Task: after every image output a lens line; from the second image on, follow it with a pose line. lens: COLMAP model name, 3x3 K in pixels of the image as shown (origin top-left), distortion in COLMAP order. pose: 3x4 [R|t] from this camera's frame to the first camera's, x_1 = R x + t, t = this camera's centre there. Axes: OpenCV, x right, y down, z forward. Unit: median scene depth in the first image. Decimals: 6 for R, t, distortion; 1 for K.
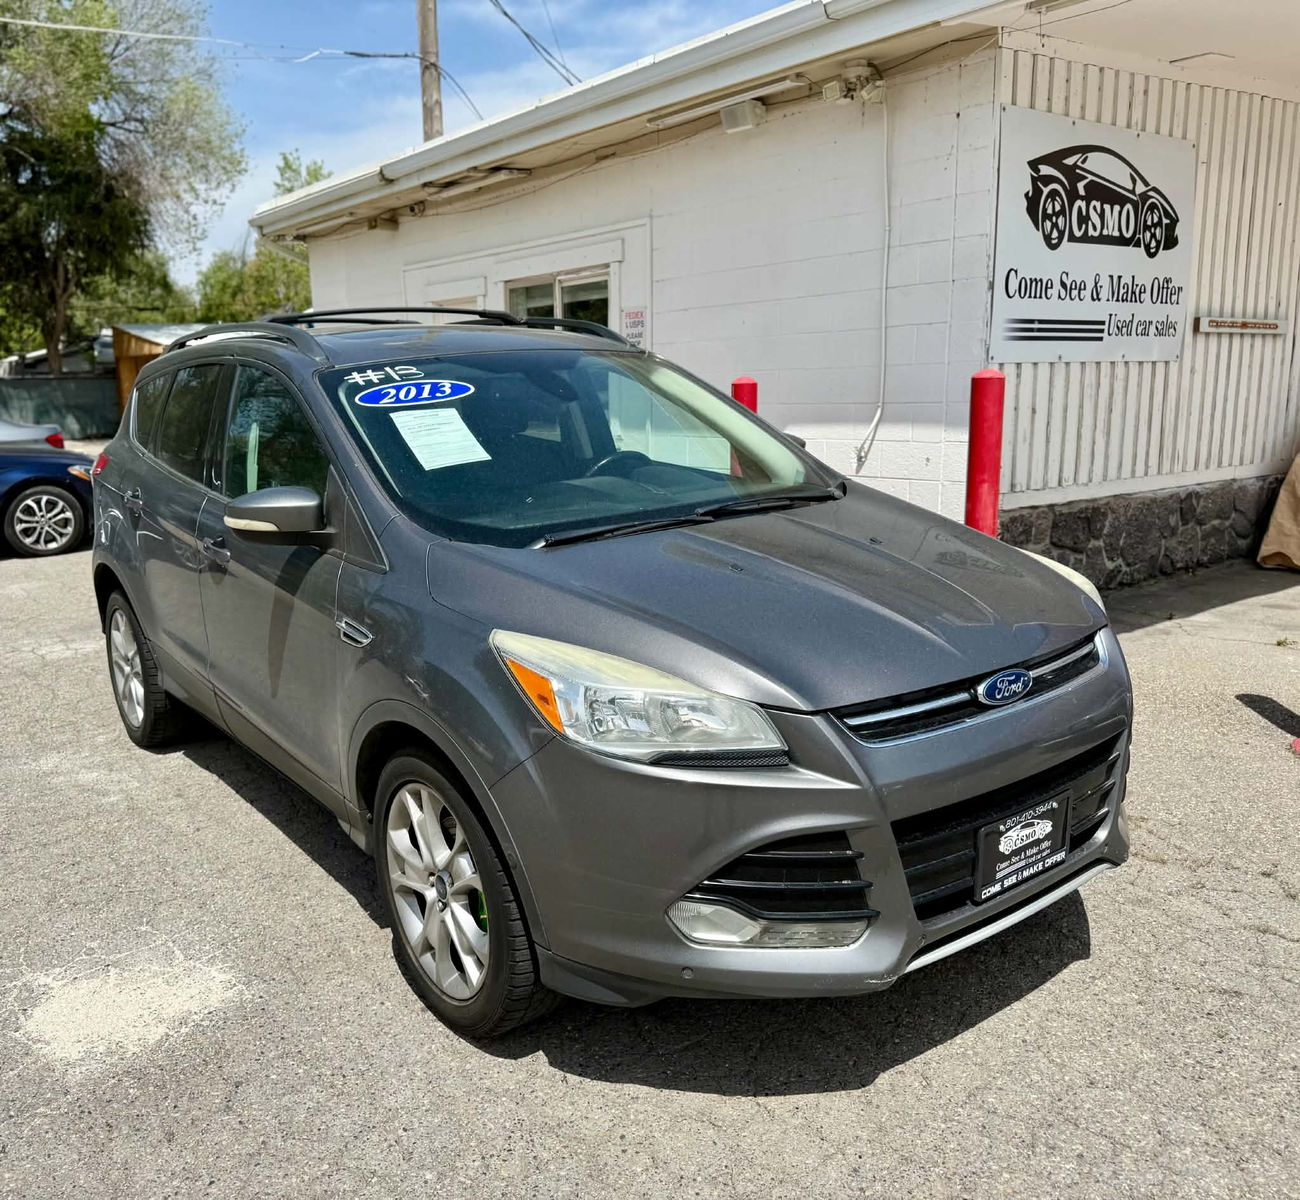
lens RADIAL K [[1119.3, 0, 582.7], [0, 1119.3, 598.4], [0, 0, 1]] dist [0.003995, -0.010329]
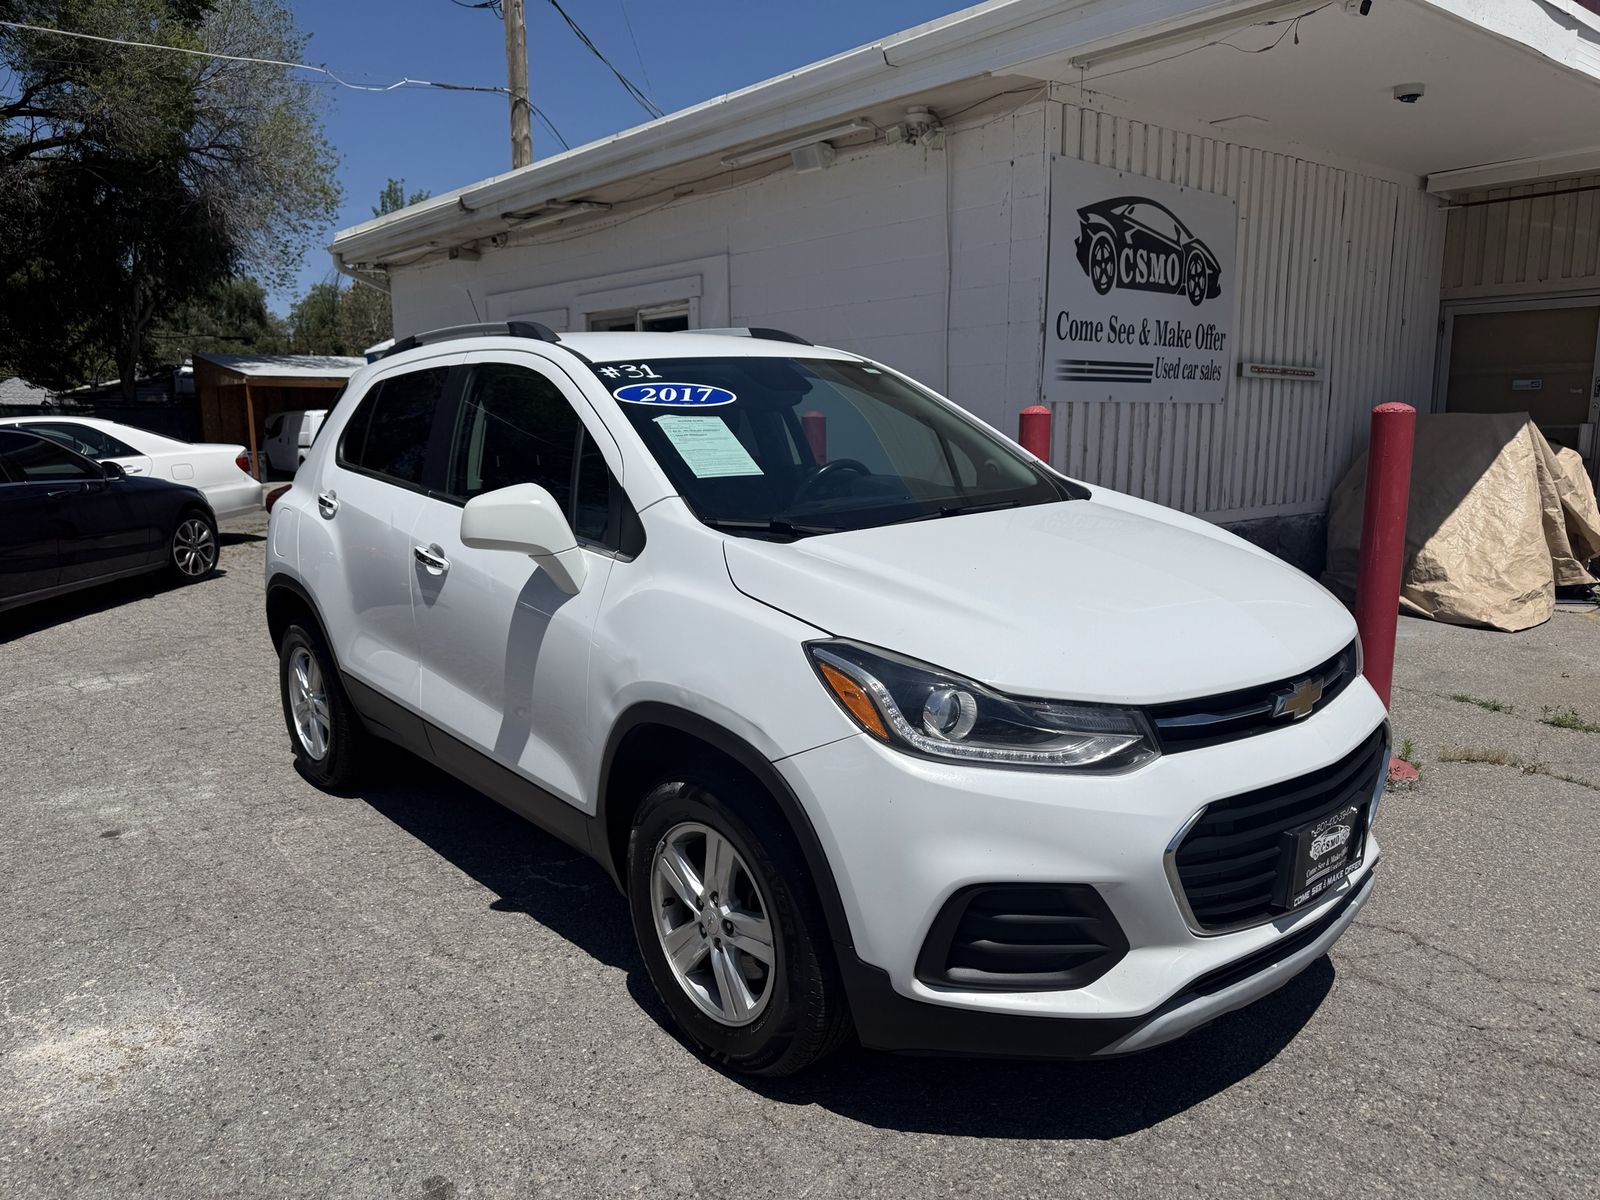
lens RADIAL K [[1112.8, 0, 798.5], [0, 1112.8, 605.4], [0, 0, 1]] dist [0.004136, -0.004104]
pose [[0.995191, 0.001813, 0.097934, 0.031952], [0.001106, 0.999557, -0.029745, 0.009388], [-0.097945, 0.029710, 0.994748, -0.000248]]
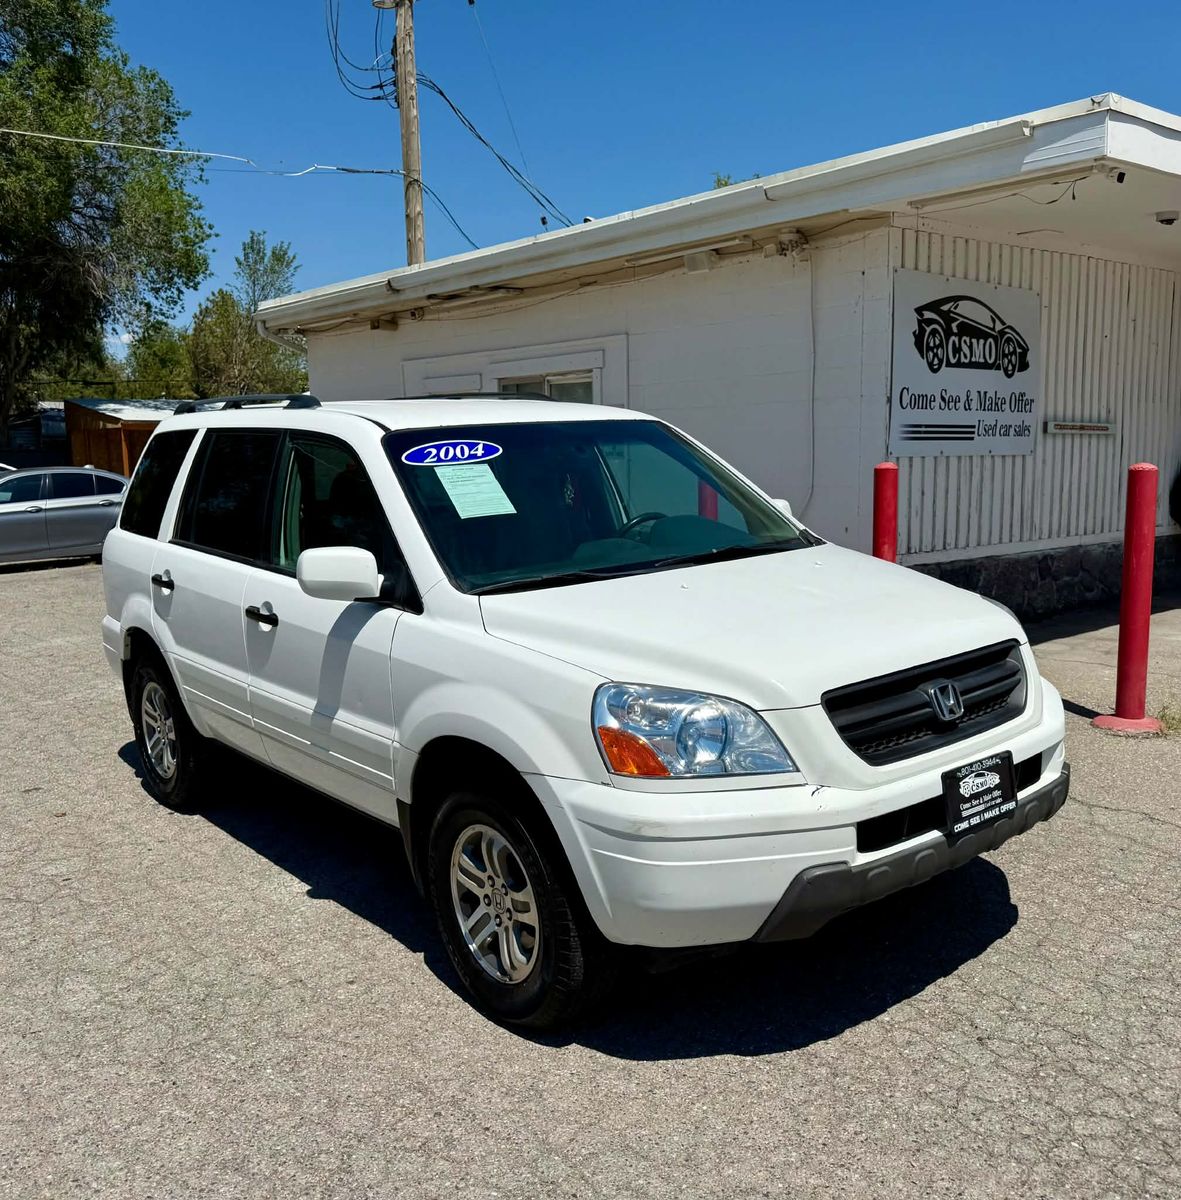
lens RADIAL K [[1109.4, 0, 657.6], [0, 1109.4, 607.6], [0, 0, 1]] dist [0.038097, -0.056489]
pose [[0.992714, -0.004308, 0.120415, -0.063972], [0.011396, 0.998237, -0.058241, 0.038940], [-0.119951, 0.059189, 0.991014, -0.238370]]
